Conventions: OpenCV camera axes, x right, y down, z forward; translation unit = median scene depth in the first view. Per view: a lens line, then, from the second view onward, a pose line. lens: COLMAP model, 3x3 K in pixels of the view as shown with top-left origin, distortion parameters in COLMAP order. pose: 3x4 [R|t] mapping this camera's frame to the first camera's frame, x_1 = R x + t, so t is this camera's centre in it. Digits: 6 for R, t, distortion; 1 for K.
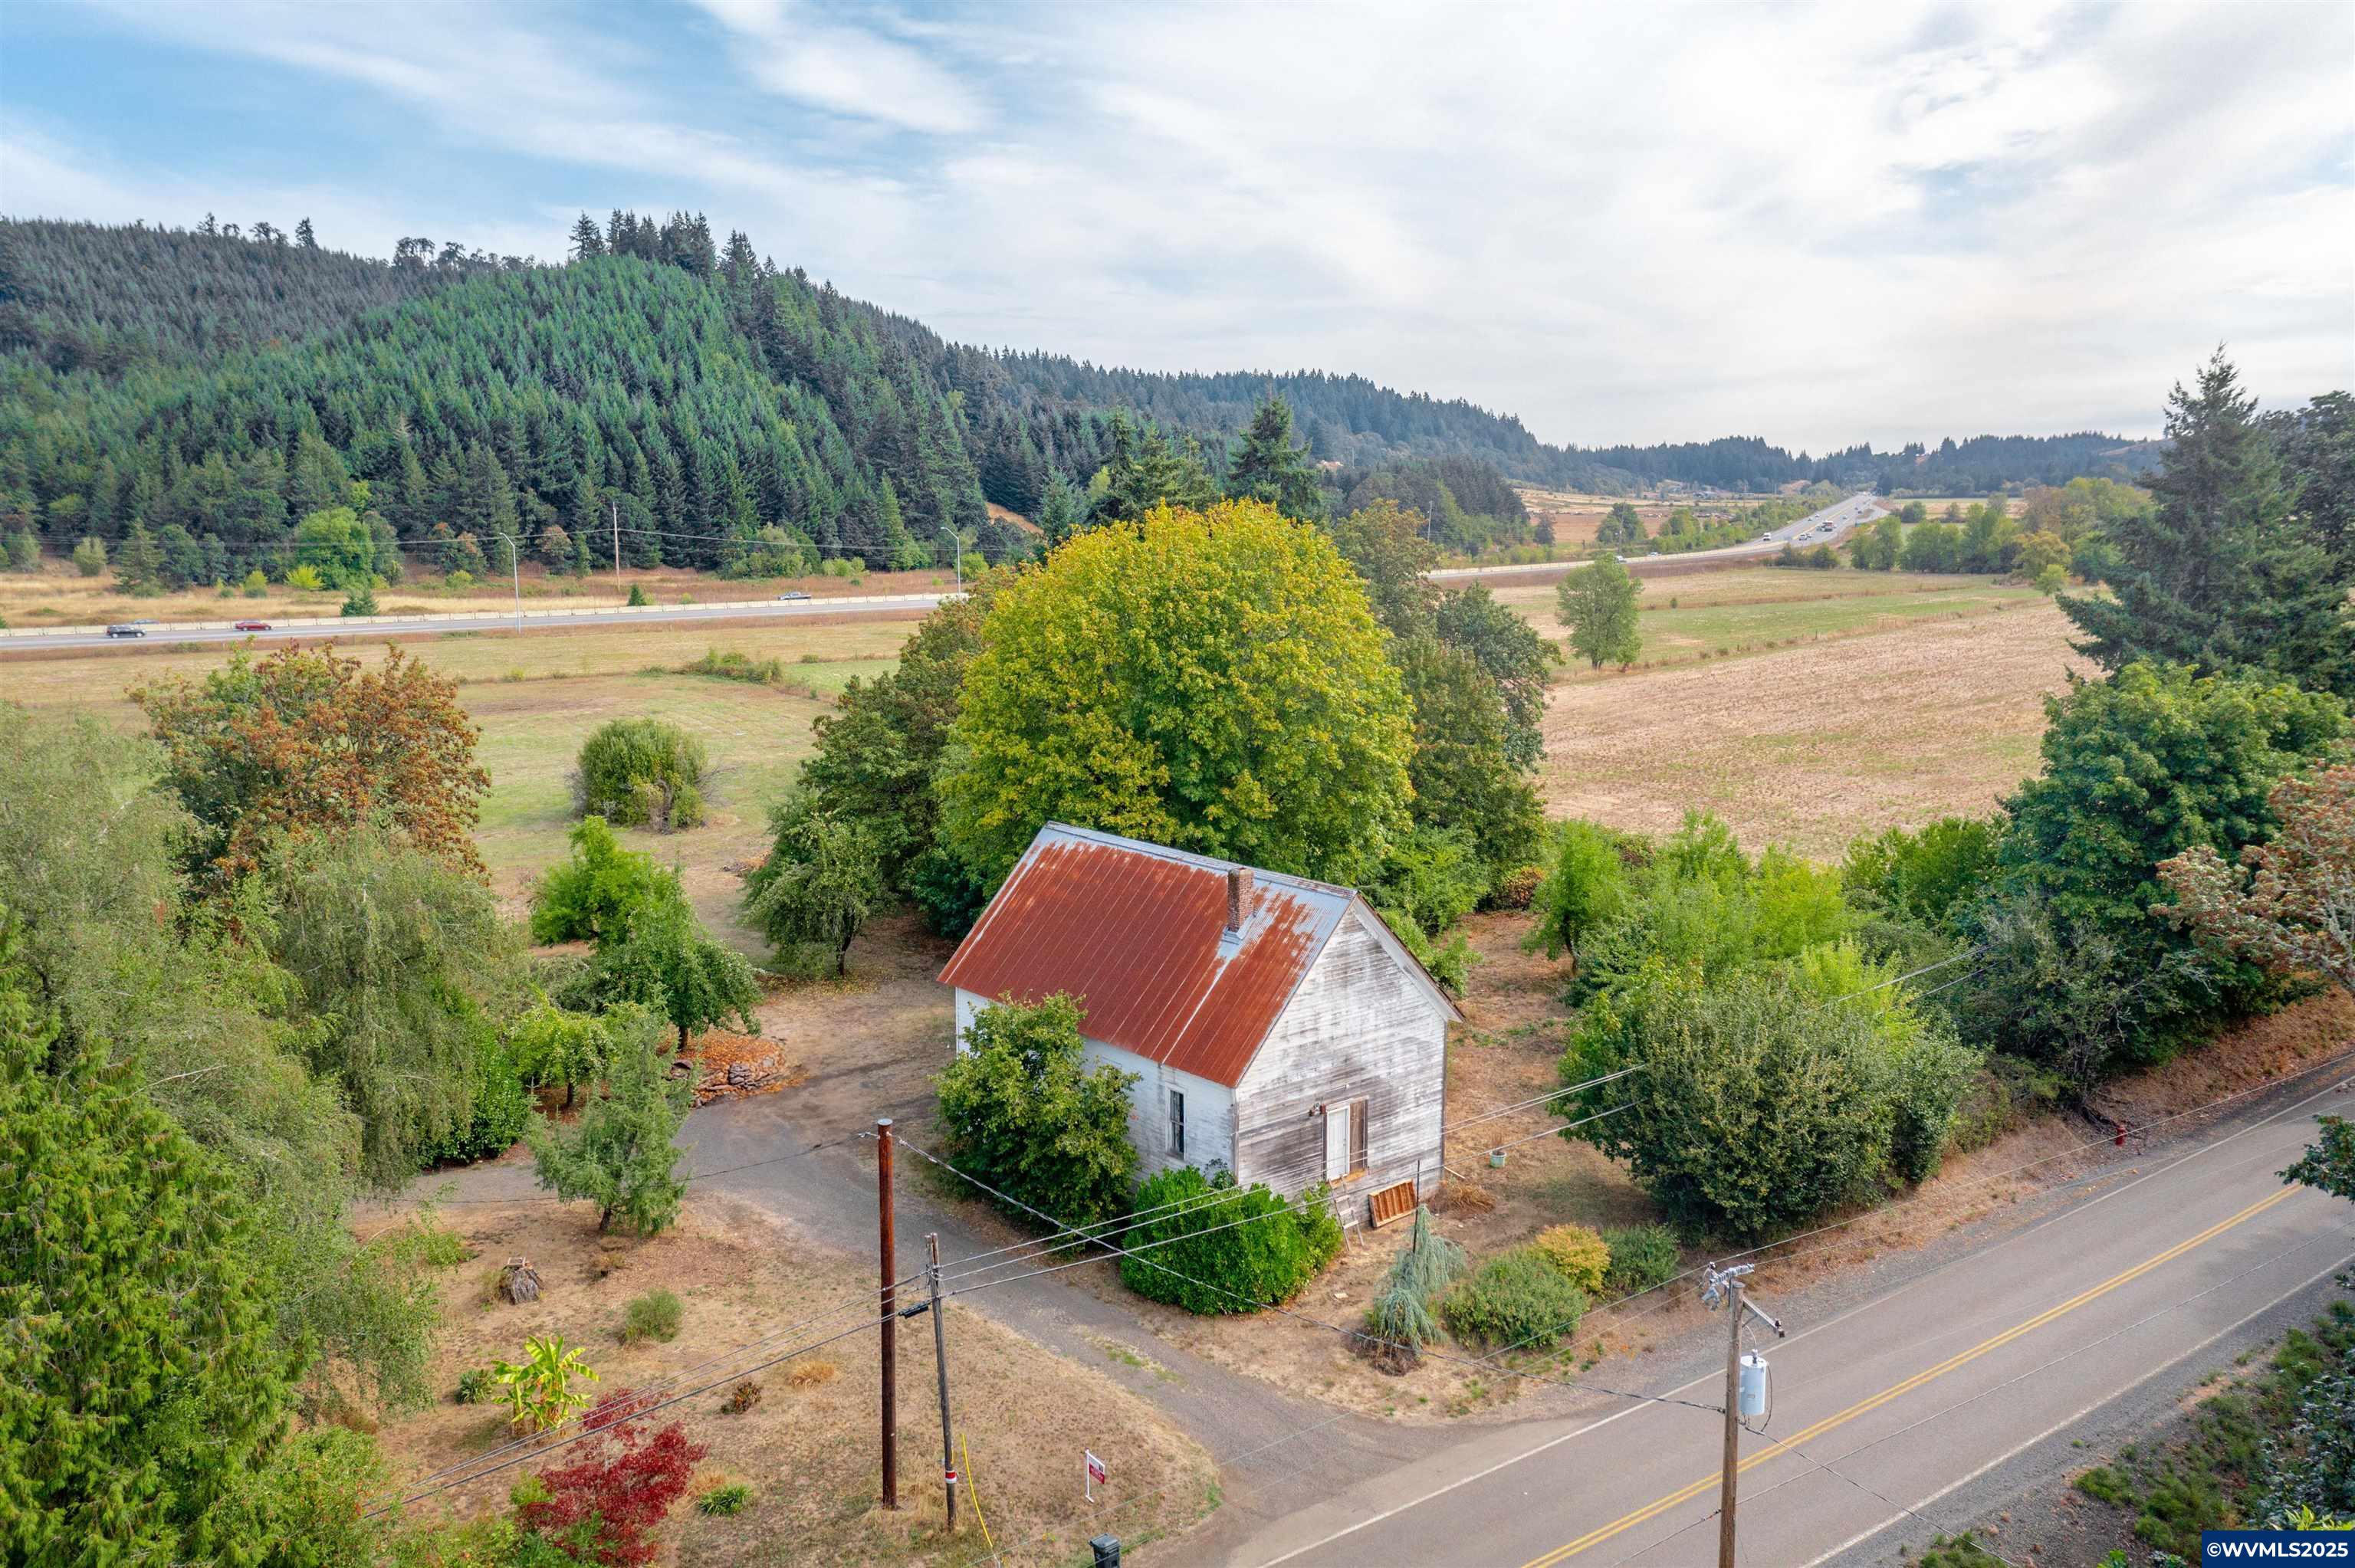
lens RADIAL K [[1854.3, 0, 1185.6], [0, 1854.3, 789.8], [0, 0, 1]] dist [-0.001141, 0.061203]
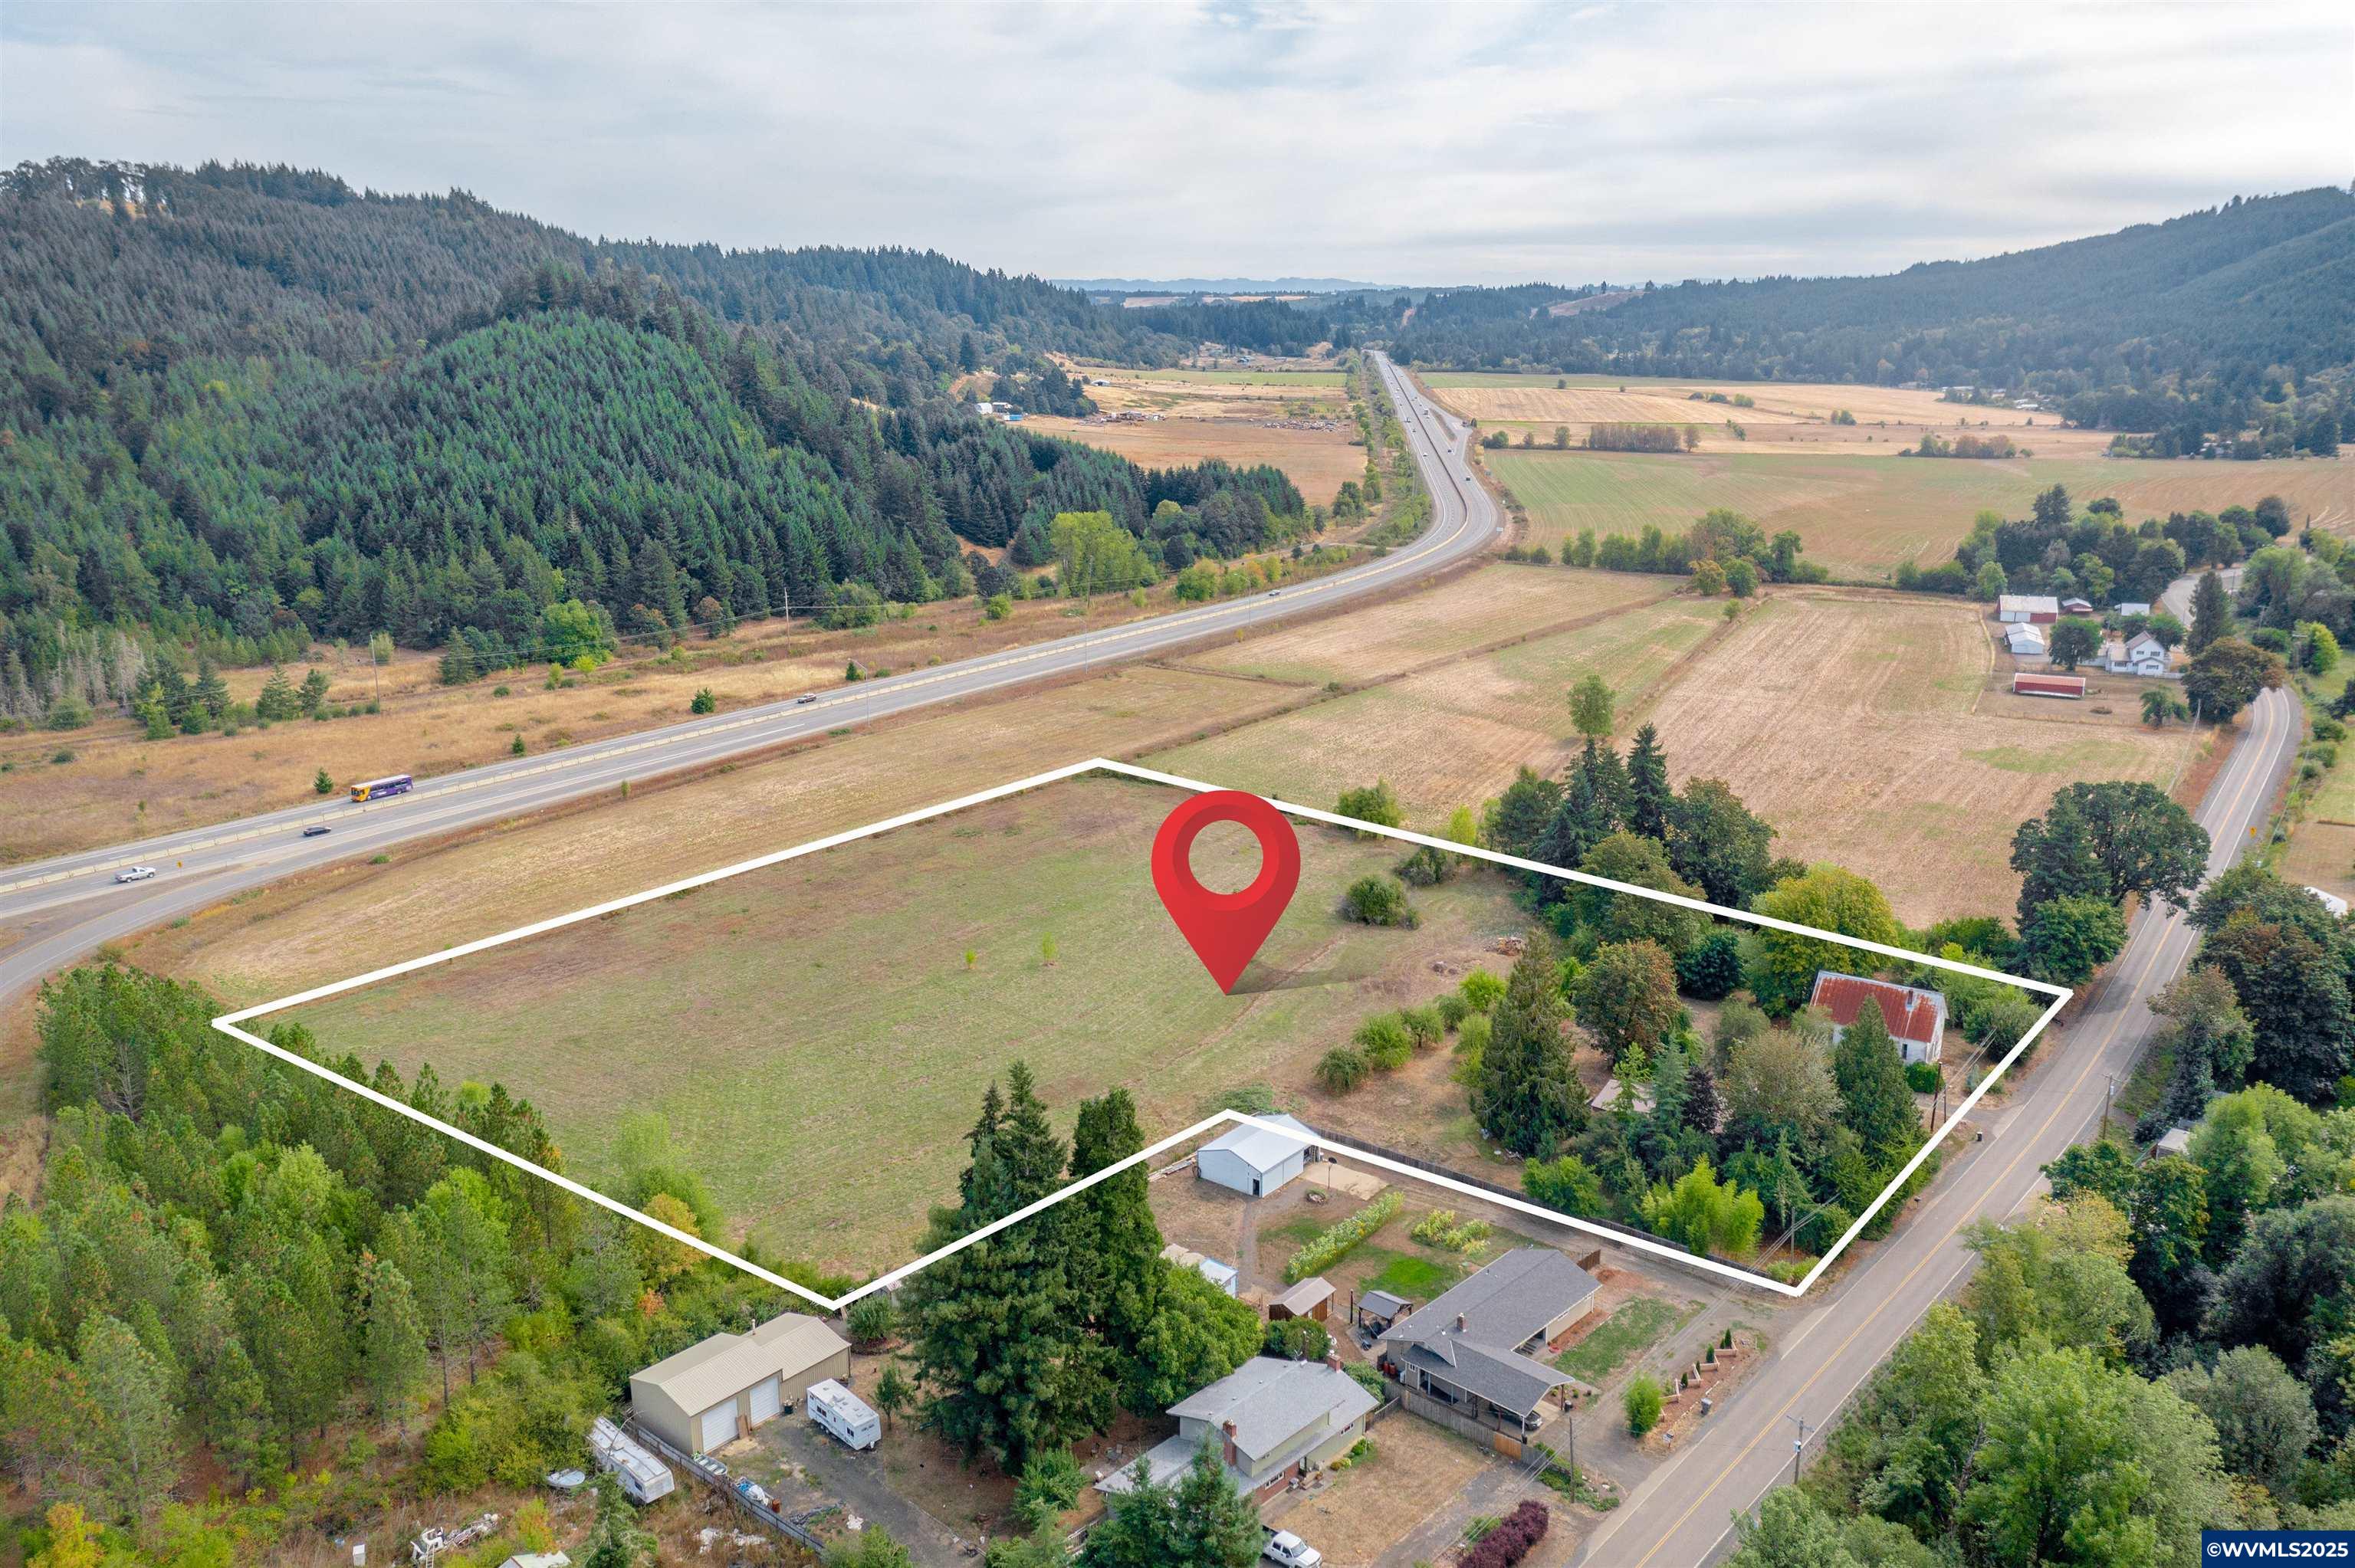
lens RADIAL K [[1822.3, 0, 1179.9], [0, 1822.3, 874.4], [0, 0, 1]] dist [0.004392, 0.046206]
pose [[0.961021, -0.082084, 0.264010, -0.438062], [0.042475, 0.987408, 0.152387, -0.152340], [-0.273194, -0.135233, 0.952406, -0.406038]]
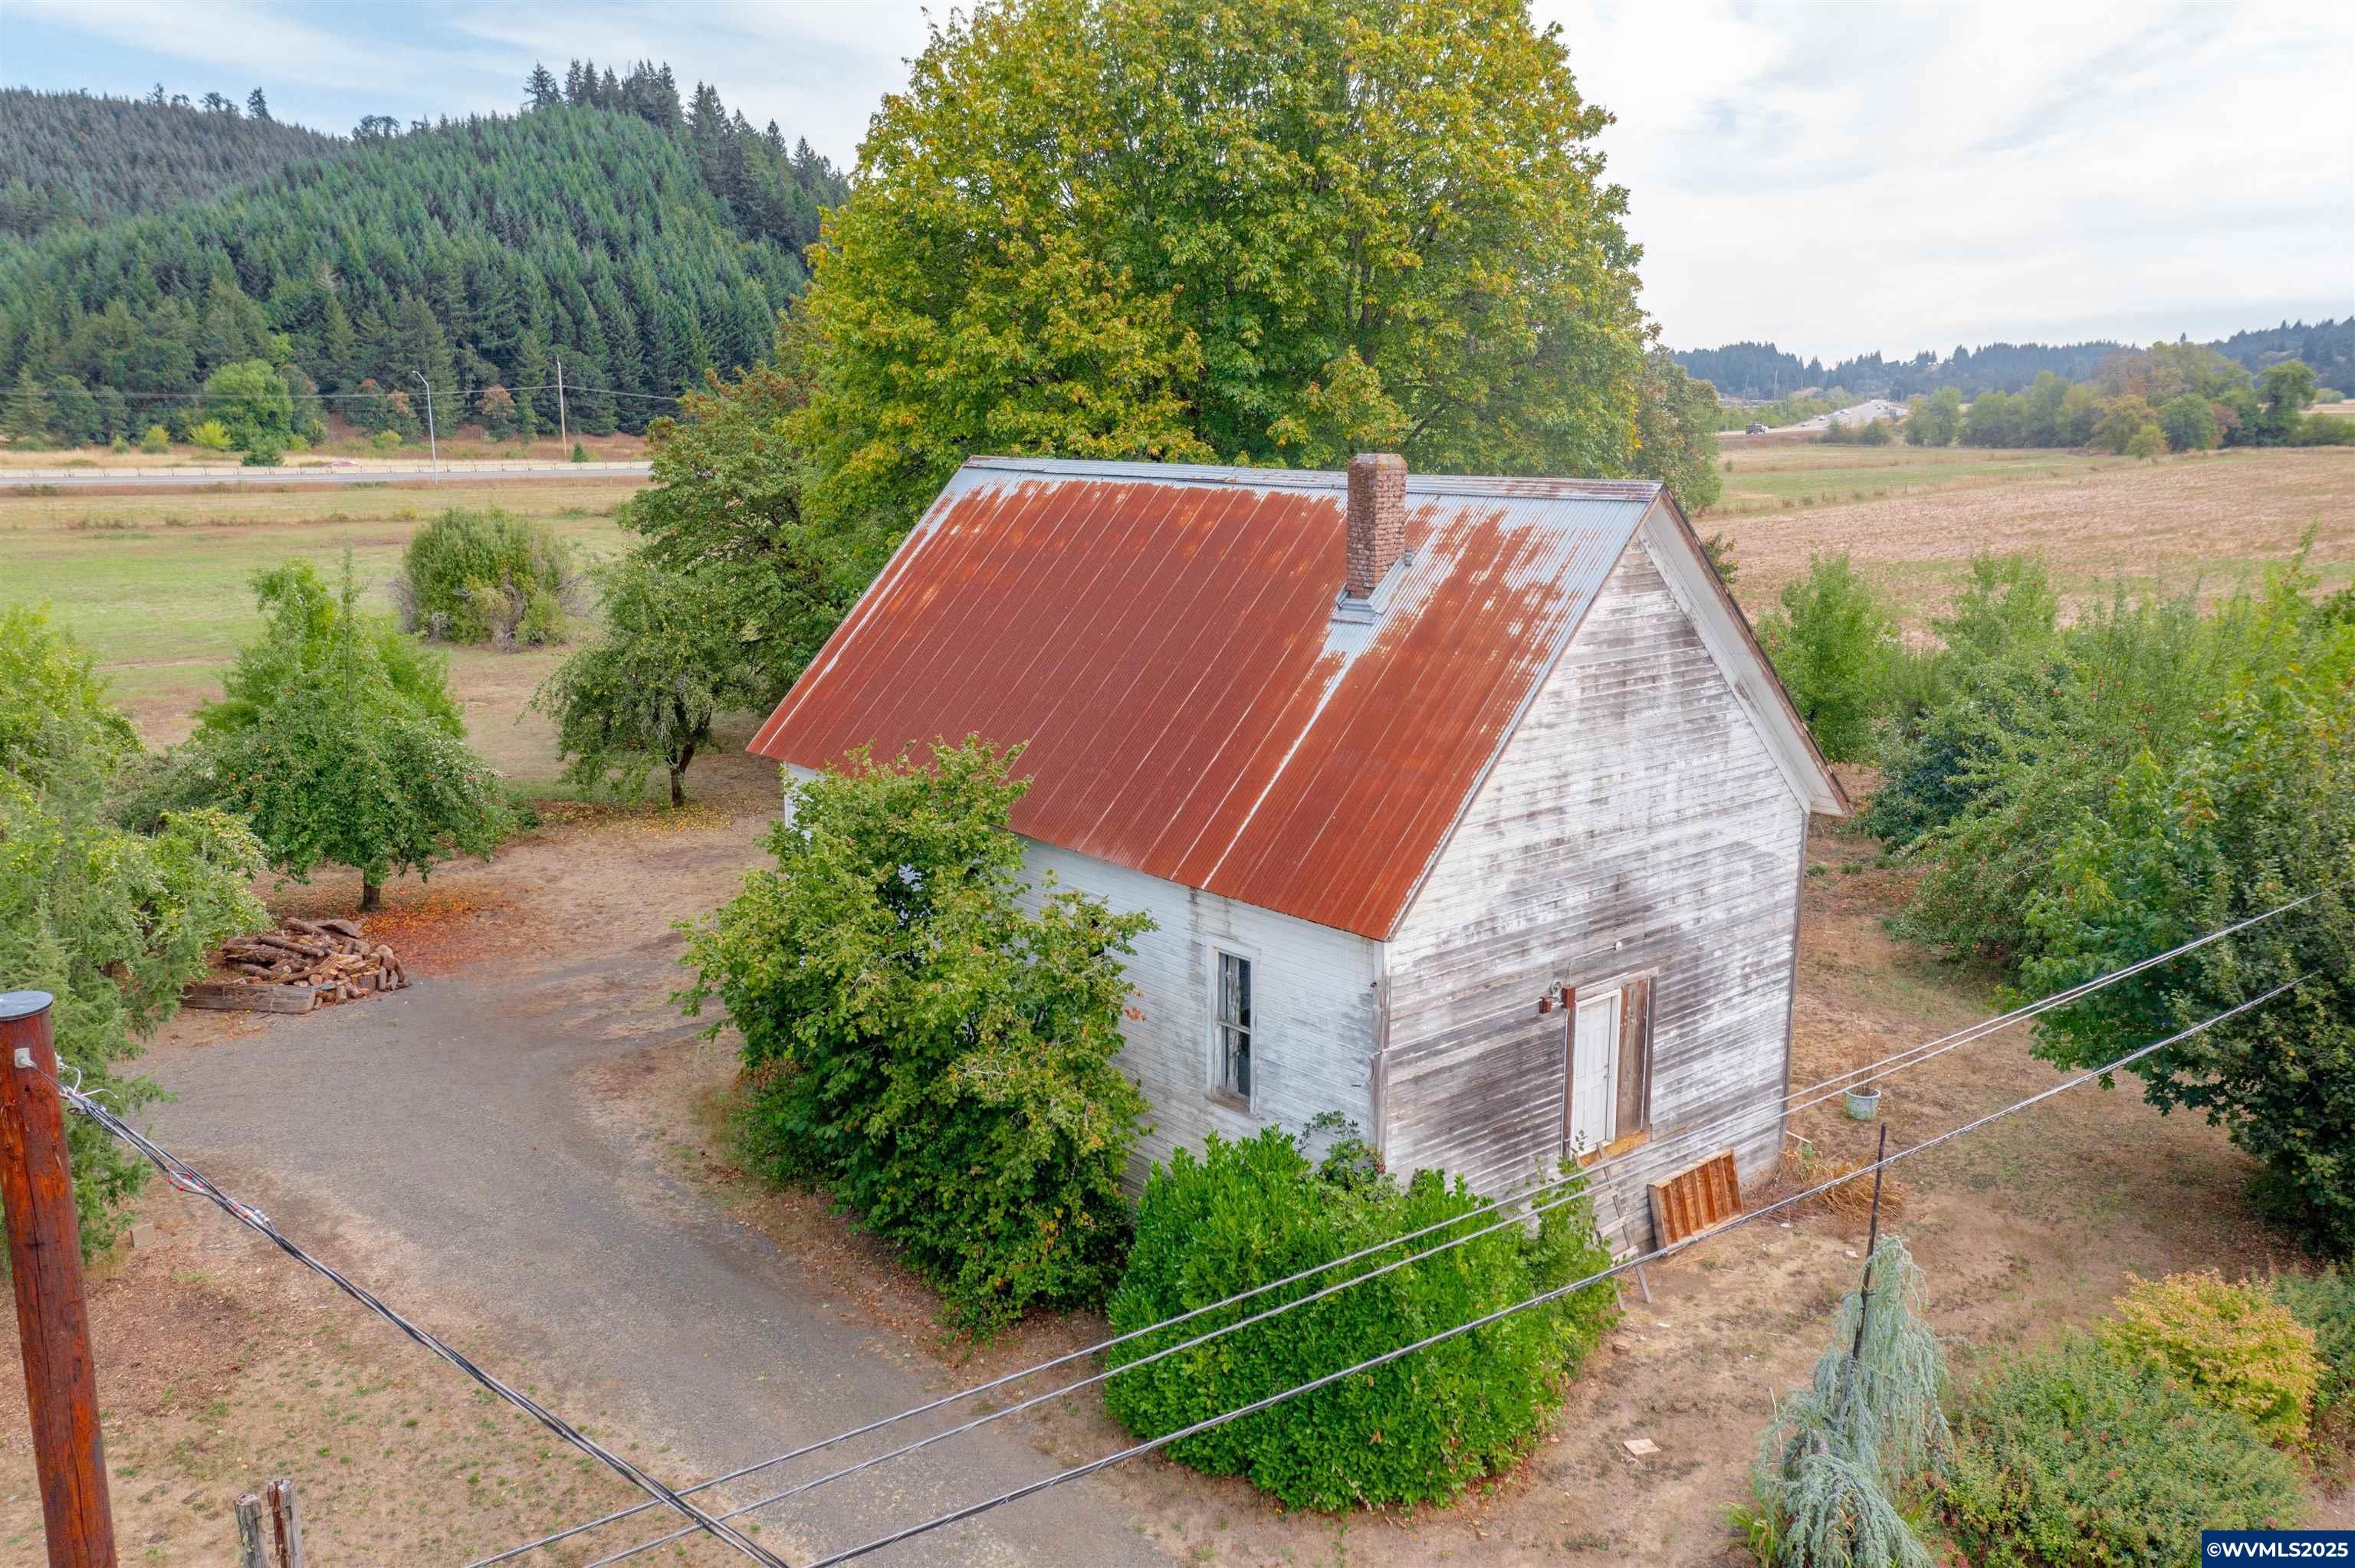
lens RADIAL K [[1843.1, 0, 1186.3], [0, 1843.1, 793.3], [0, 0, 1]] dist [0.024728, 0.007324]
pose [[0.999996, 0.002022, 0.002063, -0.002779], [-0.002116, 0.998917, 0.046470, 0.017334], [-0.001967, -0.046474, 0.998918, 0.094406]]
